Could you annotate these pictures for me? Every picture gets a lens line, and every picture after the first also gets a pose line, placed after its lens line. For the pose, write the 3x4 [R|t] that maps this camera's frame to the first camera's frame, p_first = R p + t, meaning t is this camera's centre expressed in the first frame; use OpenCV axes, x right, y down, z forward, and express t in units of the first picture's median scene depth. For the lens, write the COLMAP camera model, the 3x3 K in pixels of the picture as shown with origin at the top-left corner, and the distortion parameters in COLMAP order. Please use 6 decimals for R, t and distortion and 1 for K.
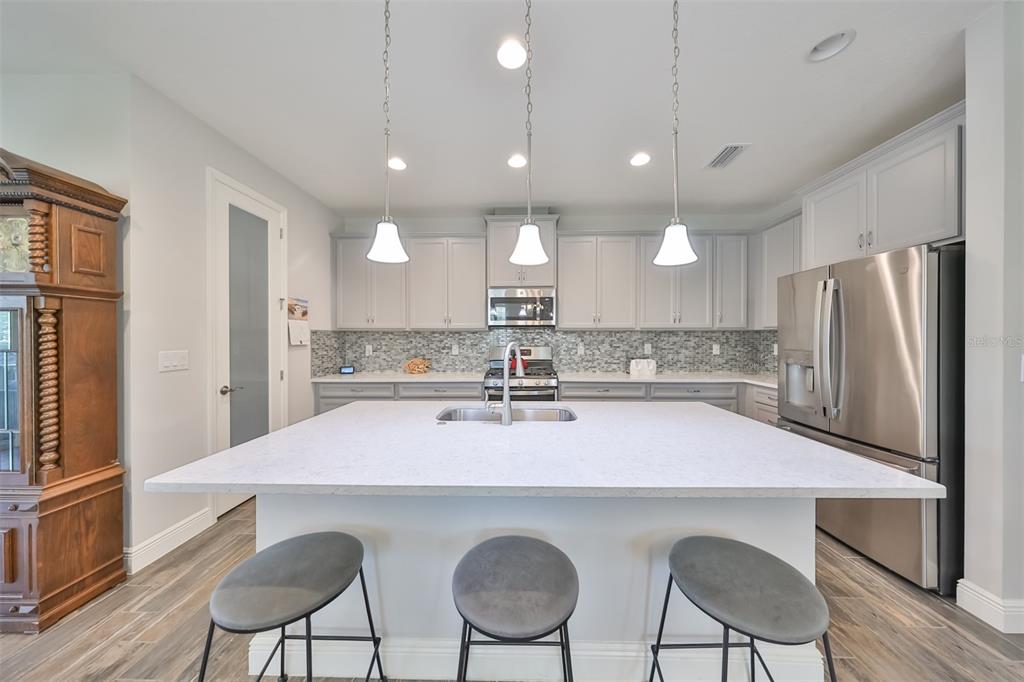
lens RADIAL K [[295.8, 0, 528.9], [0, 295.8, 341.8], [0, 0, 1]] dist [-0.001043, -0.000074]
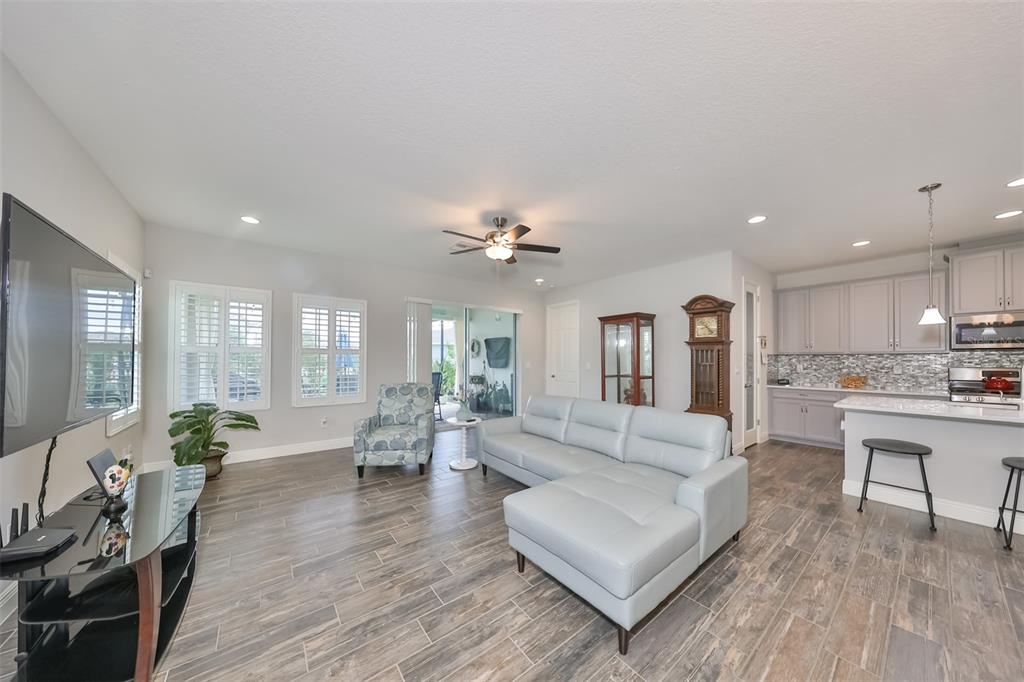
lens RADIAL K [[321.5, 0, 515.3], [0, 321.5, 356.3], [0, 0, 1]] dist [0.000740, 0.000086]
pose [[0.626217, -0.005808, -0.779627, -0.211542], [-0.010744, 0.999813, -0.016078, 0.011375], [0.779575, 0.018444, 0.626038, -1.033457]]
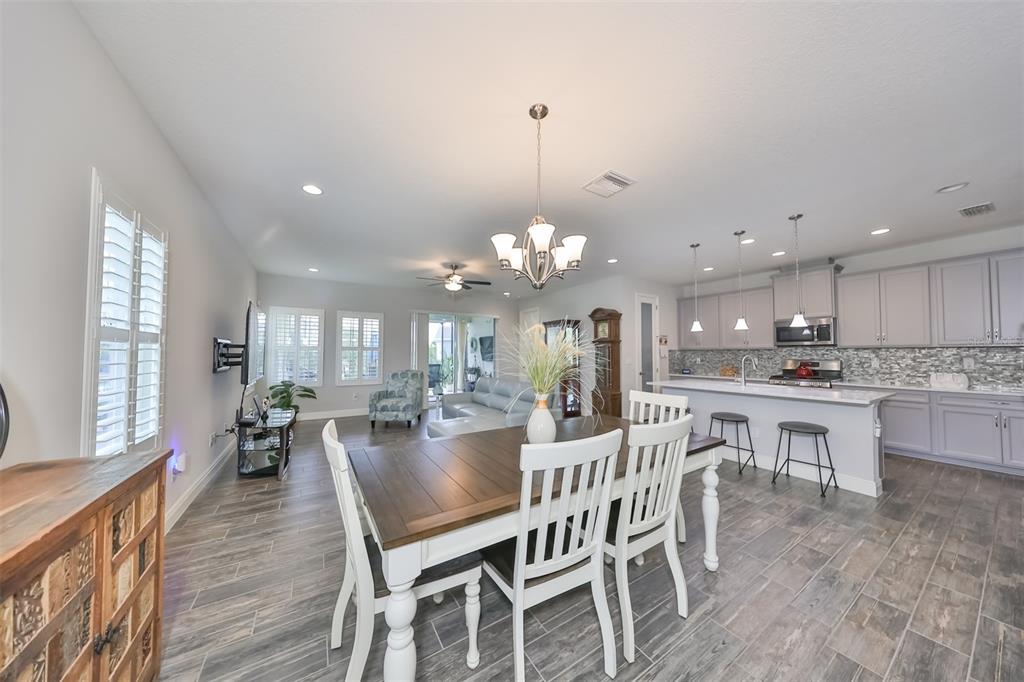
lens RADIAL K [[340.4, 0, 499.5], [0, 340.4, 343.8], [0, 0, 1]] dist [-0.000994, -0.000064]
pose [[0.480584, -0.025034, -0.876591, 0.694898], [-0.010045, 0.999370, -0.034047, 0.009612], [0.876891, 0.025168, 0.480030, -1.050359]]
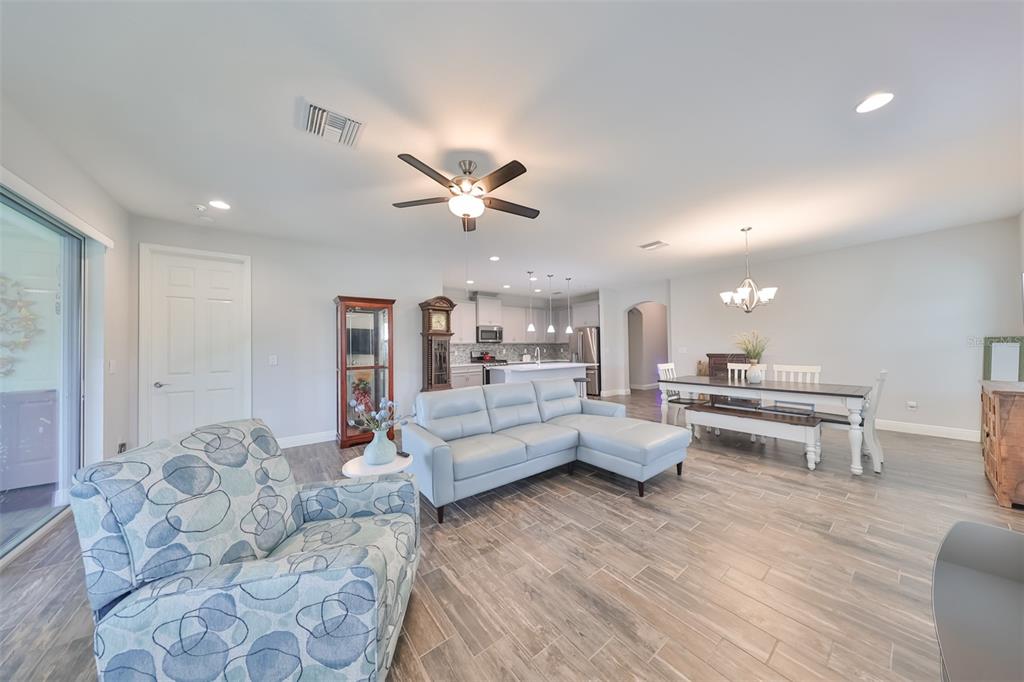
lens RADIAL K [[324.7, 0, 506.1], [0, 324.7, 340.6], [0, 0, 1]] dist [-0.000527, -0.000037]
pose [[0.787554, 0.000829, 0.616245, -1.492238], [0.022067, 0.999320, -0.029545, 0.014593], [-0.615850, 0.036867, 0.787000, -1.107244]]
